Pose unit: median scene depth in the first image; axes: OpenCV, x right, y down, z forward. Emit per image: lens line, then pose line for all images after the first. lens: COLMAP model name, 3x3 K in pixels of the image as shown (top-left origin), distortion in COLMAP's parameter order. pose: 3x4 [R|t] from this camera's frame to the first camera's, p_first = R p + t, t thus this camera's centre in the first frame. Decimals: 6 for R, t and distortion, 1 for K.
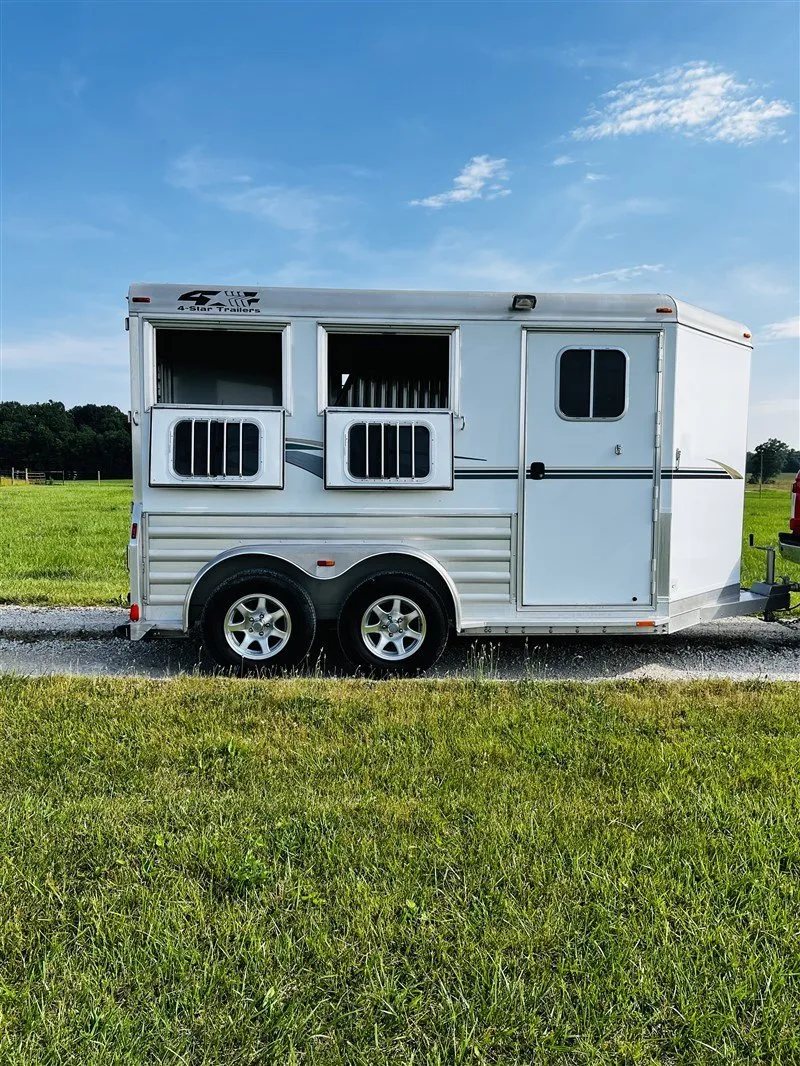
lens RADIAL K [[817.8, 0, 372.0], [0, 817.8, 534.0], [0, 0, 1]] dist [0.101014, -0.134264]
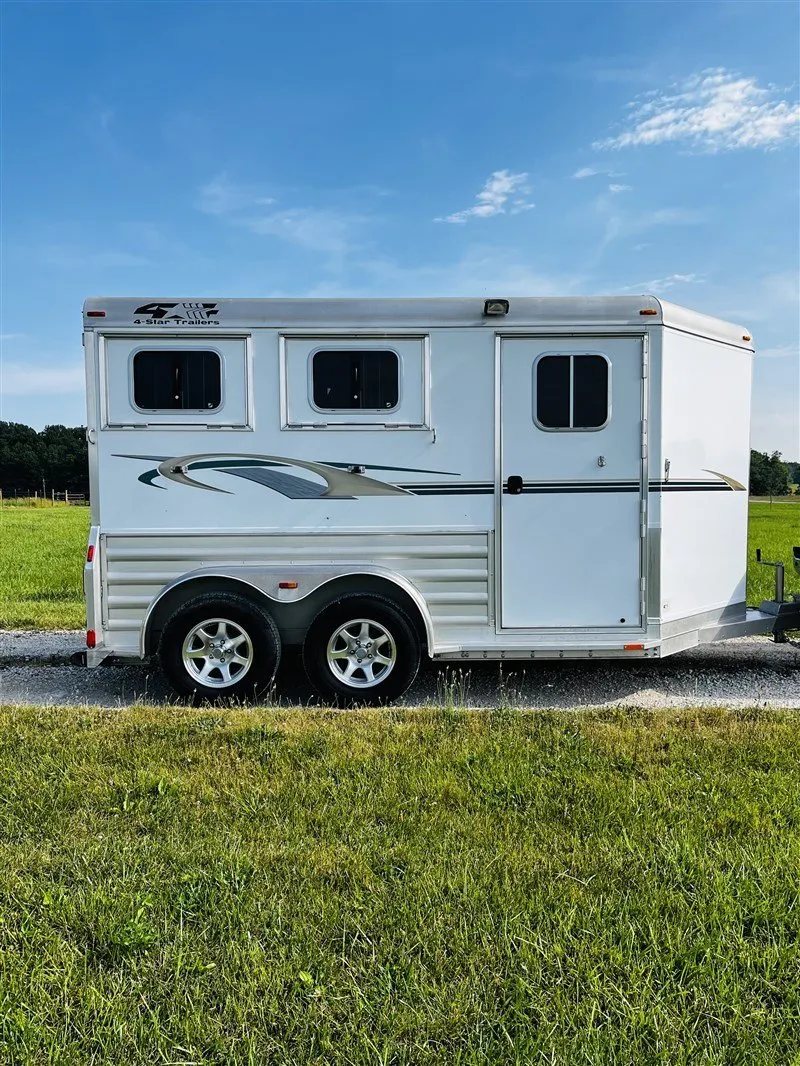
lens RADIAL K [[810.7, 0, 378.3], [0, 810.7, 532.9], [0, 0, 1]] dist [0.082527, -0.120064]
pose [[0.998731, -0.011879, -0.048949, 0.089994], [0.010819, 0.999703, -0.021857, -0.002999], [0.049194, 0.021299, 0.998562, 0.062978]]
